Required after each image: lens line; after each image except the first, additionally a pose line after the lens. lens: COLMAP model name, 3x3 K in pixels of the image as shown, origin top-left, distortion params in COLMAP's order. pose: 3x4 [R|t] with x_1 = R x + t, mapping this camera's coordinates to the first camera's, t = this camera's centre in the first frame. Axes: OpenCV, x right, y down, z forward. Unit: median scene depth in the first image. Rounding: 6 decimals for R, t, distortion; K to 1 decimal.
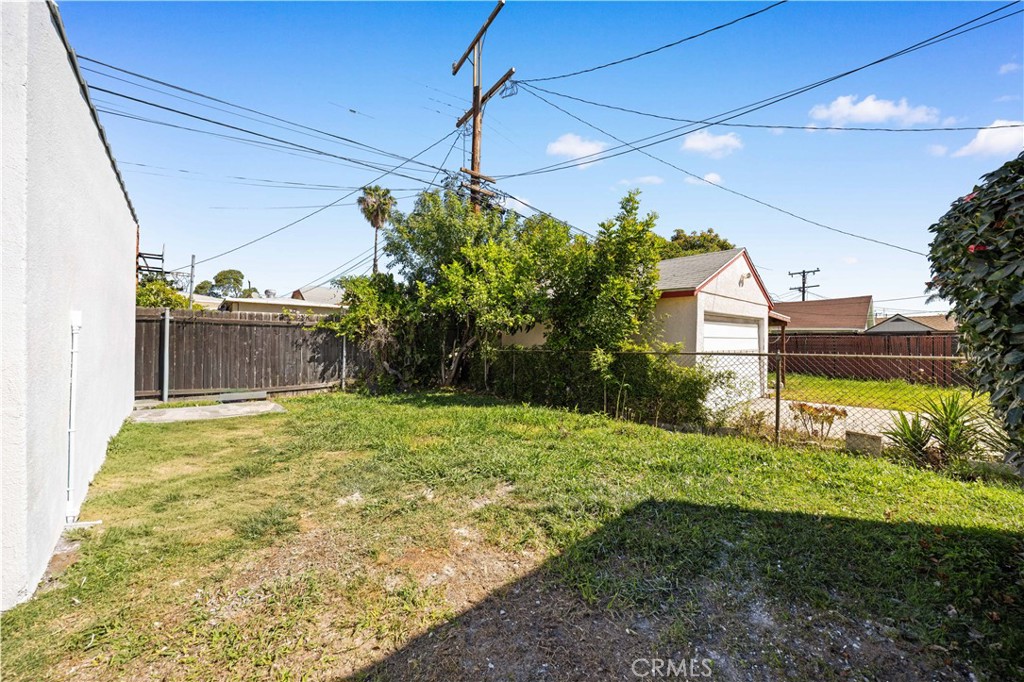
lens RADIAL K [[370.7, 0, 513.1], [0, 370.7, 332.5], [0, 0, 1]] dist [-0.006748, -0.000253]
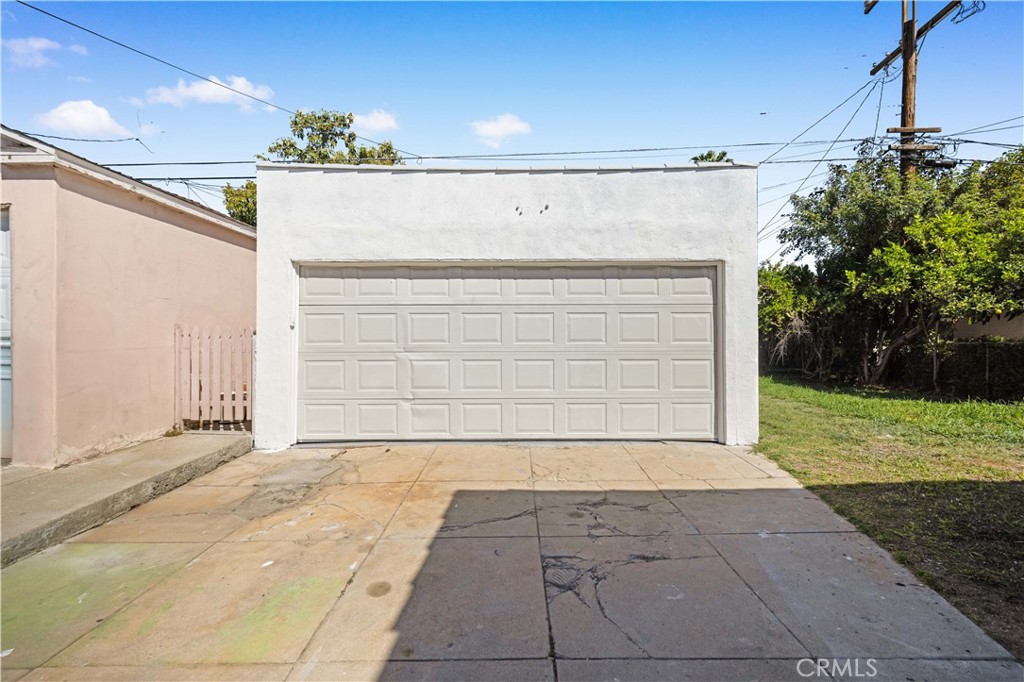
lens RADIAL K [[457.3, 0, 508.2], [0, 457.3, 336.0], [0, 0, 1]] dist [0.001076, 0.000754]
pose [[0.749920, -0.009466, -0.661461, -0.121999], [0.023861, 0.999634, 0.012746, -0.004056], [0.661098, -0.025342, 0.749871, -0.444113]]
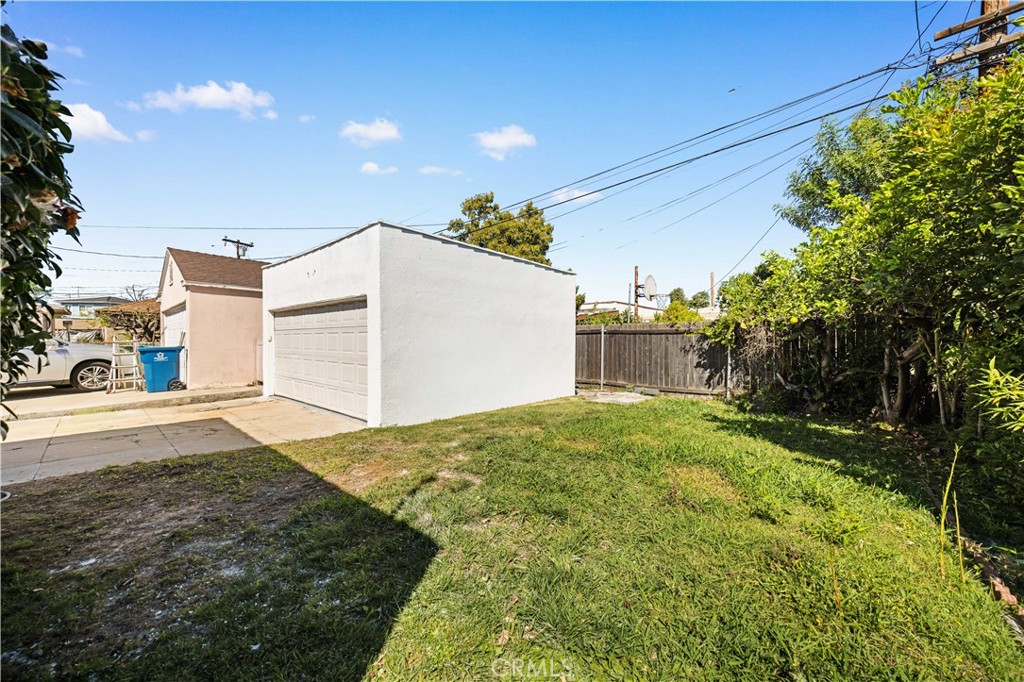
lens RADIAL K [[370.7, 0, 506.7], [0, 370.7, 351.9], [0, 0, 1]] dist [-0.006748, -0.000253]
pose [[0.128315, 0.015341, -0.991615, 0.378244], [0.017351, 0.999693, 0.017712, 0.009882], [0.991582, -0.019478, 0.128009, 0.335535]]
